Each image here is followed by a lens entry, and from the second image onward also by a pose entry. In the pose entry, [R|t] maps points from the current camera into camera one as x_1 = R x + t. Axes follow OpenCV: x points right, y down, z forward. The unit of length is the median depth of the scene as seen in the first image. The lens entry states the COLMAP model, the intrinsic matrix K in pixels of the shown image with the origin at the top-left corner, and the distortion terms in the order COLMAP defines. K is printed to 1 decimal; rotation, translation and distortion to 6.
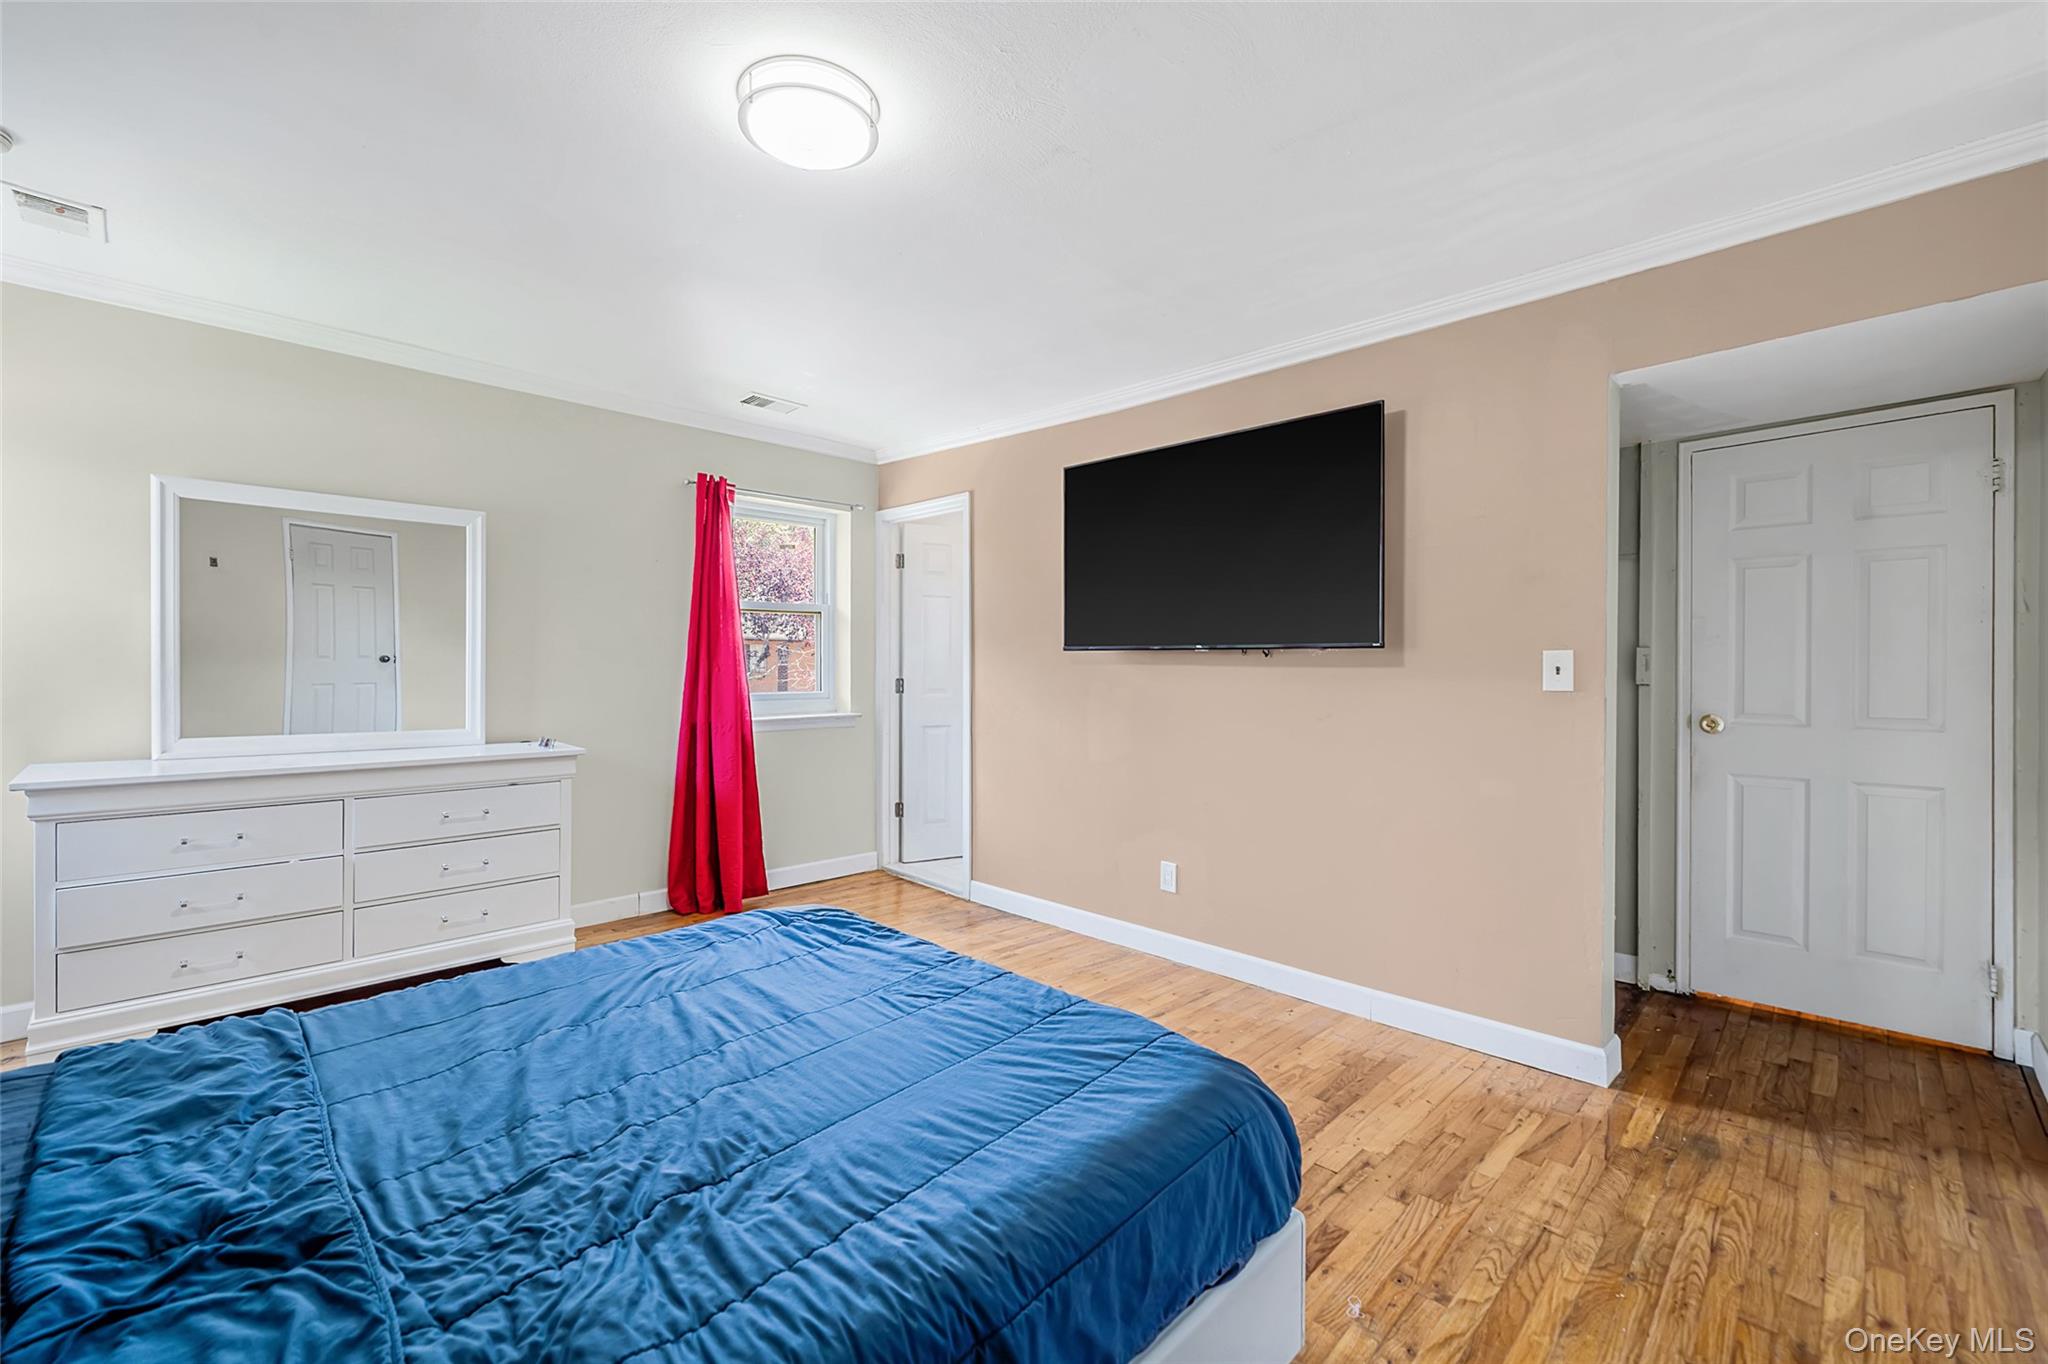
lens RADIAL K [[844.1, 0, 1039.5], [0, 844.1, 671.1], [0, 0, 1]] dist [-0.004140, 0.001259]
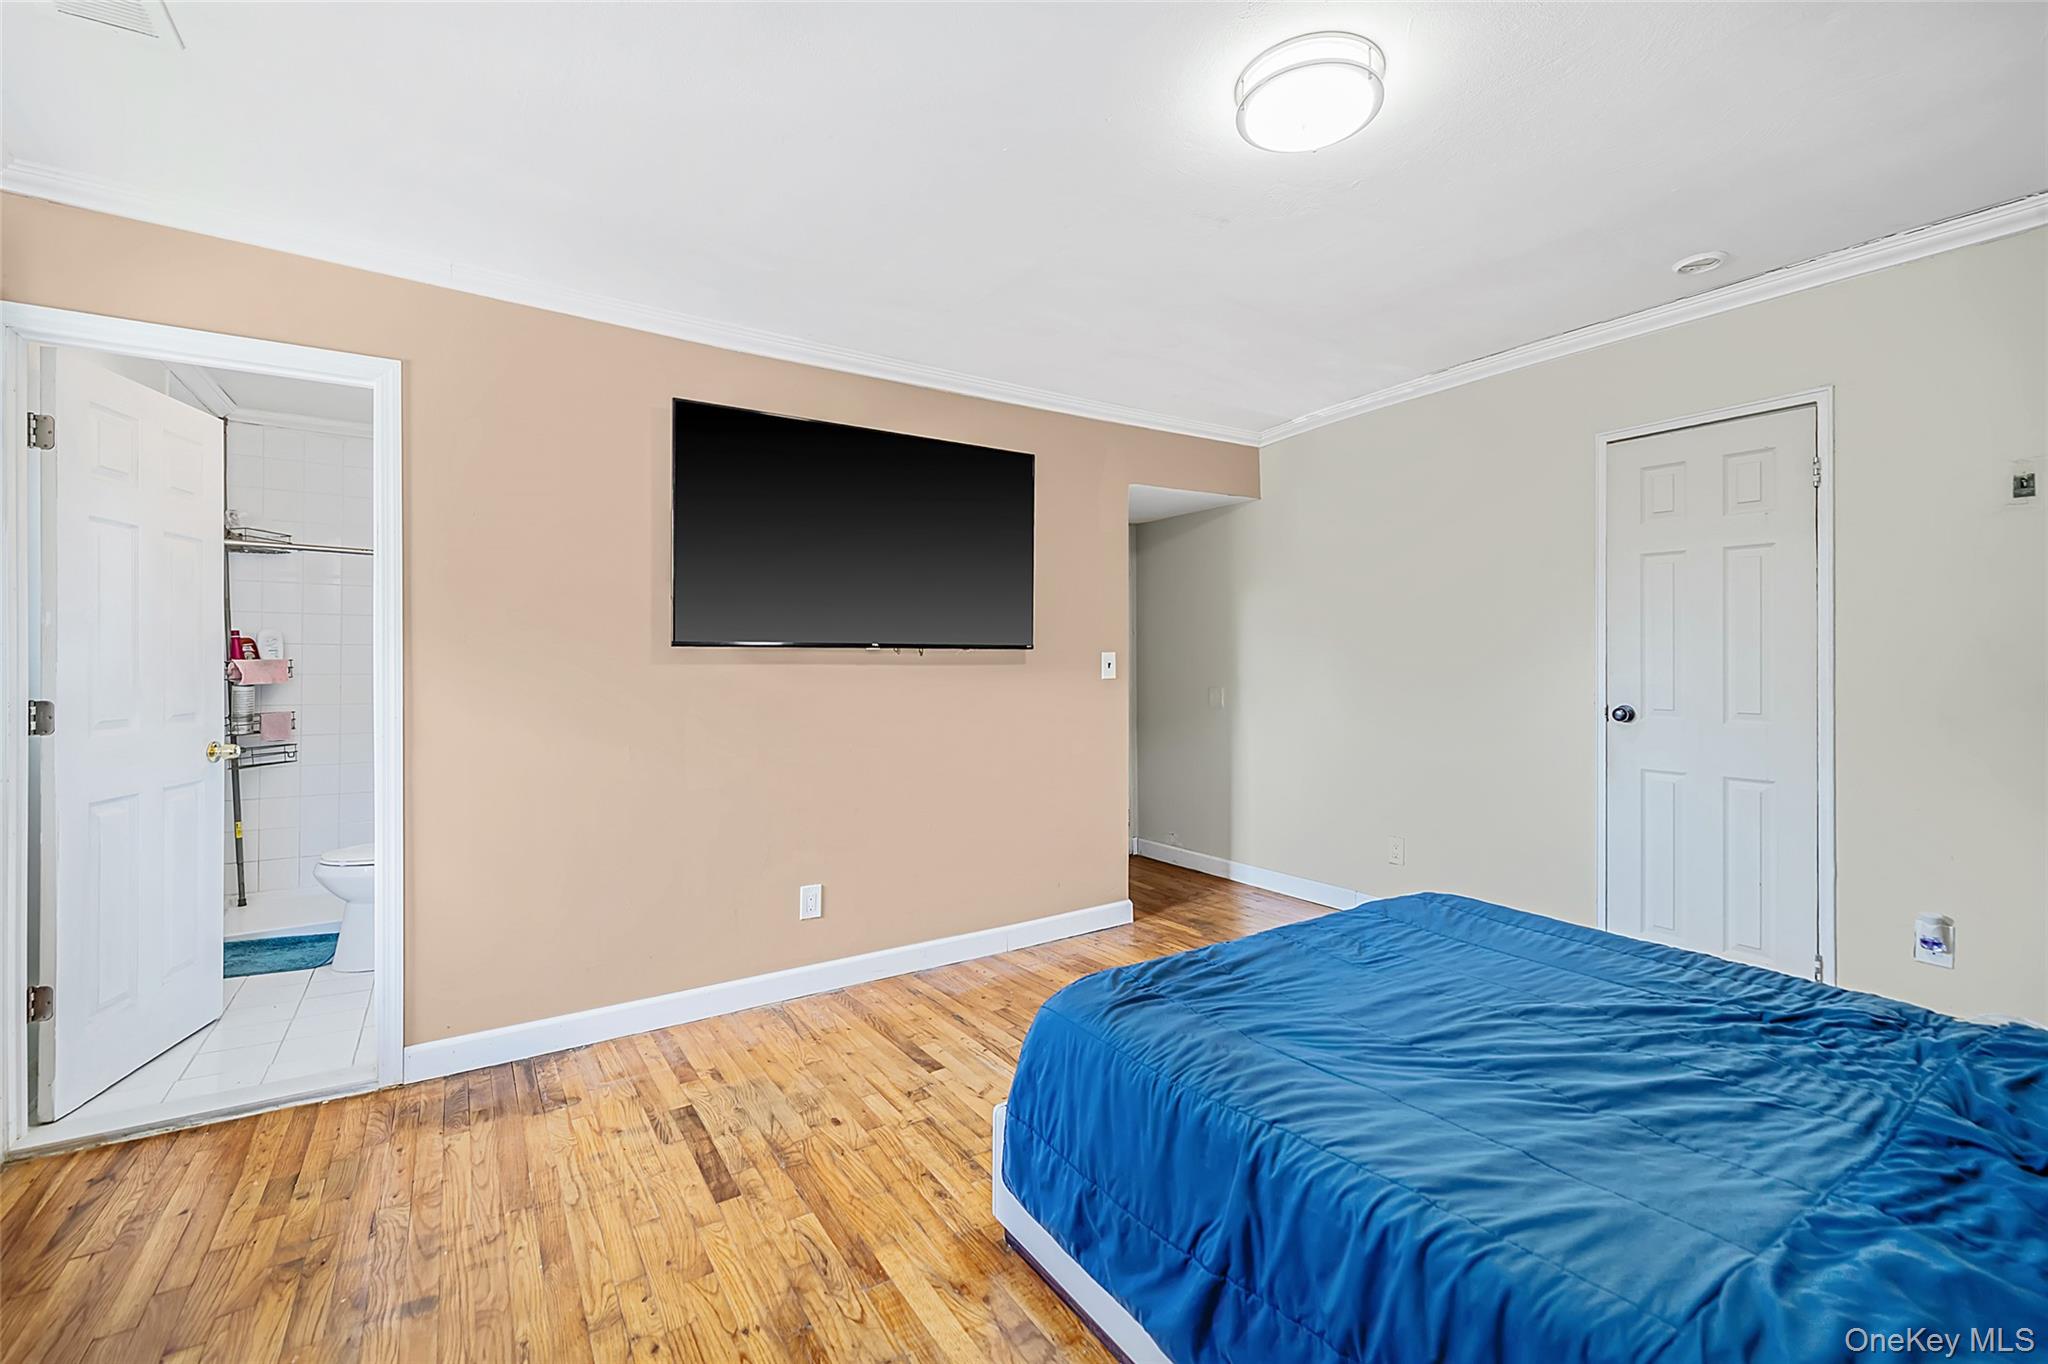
lens RADIAL K [[844.1, 0, 1026.2], [0, 844.1, 669.7], [0, 0, 1]] dist [-0.004140, 0.001259]
pose [[0.226995, -0.012873, 0.973811, -1.019828], [0.013066, 0.999863, 0.010171, -0.011752], [-0.973808, 0.010415, 0.227132, 0.885185]]
